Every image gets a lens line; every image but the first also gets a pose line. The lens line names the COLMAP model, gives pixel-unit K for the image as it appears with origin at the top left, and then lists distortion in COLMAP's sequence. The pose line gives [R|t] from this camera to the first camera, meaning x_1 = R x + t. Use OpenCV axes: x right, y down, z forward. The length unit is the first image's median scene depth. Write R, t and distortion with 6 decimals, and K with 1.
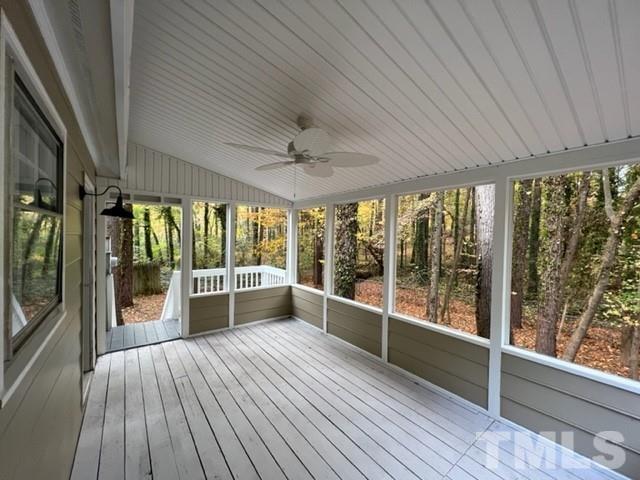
lens RADIAL K [[254.3, 0, 321.5], [0, 254.3, 240.7], [0, 0, 1]] dist [0.000390, 0.000098]
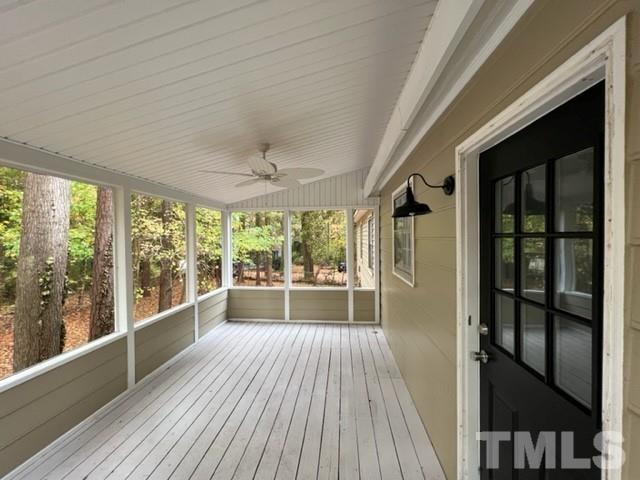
lens RADIAL K [[254.3, 0, 321.5], [0, 254.3, 240.7], [0, 0, 1]] dist [0.000390, 0.000098]
pose [[-0.736406, -0.014317, 0.676389, -0.896595], [0.006359, 0.999585, 0.028080, -0.028589], [-0.676510, 0.024980, -0.736010, 1.389408]]
